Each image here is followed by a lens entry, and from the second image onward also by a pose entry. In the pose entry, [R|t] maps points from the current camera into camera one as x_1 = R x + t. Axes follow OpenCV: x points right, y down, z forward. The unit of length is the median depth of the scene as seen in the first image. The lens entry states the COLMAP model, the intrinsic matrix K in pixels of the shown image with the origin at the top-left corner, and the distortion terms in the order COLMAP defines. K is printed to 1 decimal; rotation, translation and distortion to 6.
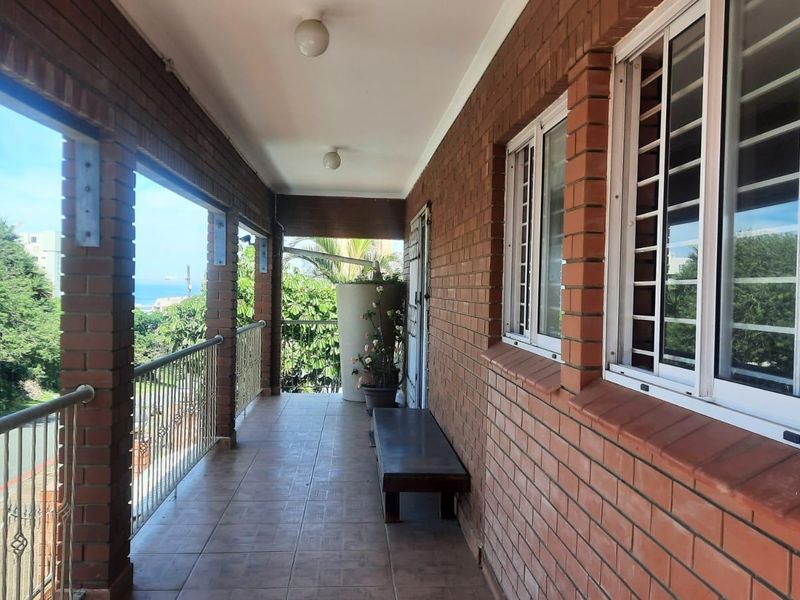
lens RADIAL K [[687.1, 0, 400.0], [0, 687.1, 300.0], [0, 0, 1]] dist [0.002819, 0.005238]
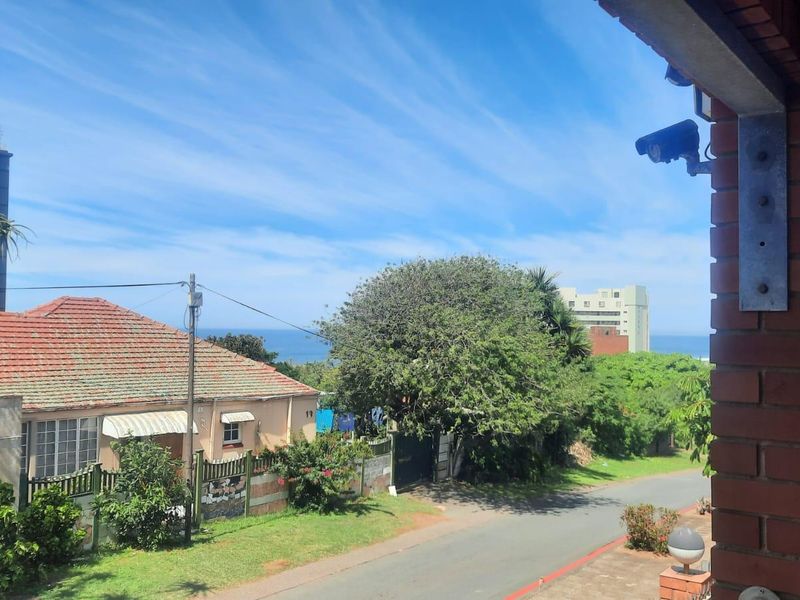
lens RADIAL K [[687.1, 0, 400.0], [0, 687.1, 300.0], [0, 0, 1]] dist [0.002819, 0.005238]
pose [[0.692101, -0.043080, -0.720514, -0.037090], [-0.012329, 0.997366, -0.071476, -0.008199], [0.721696, 0.058352, 0.689746, 0.217011]]
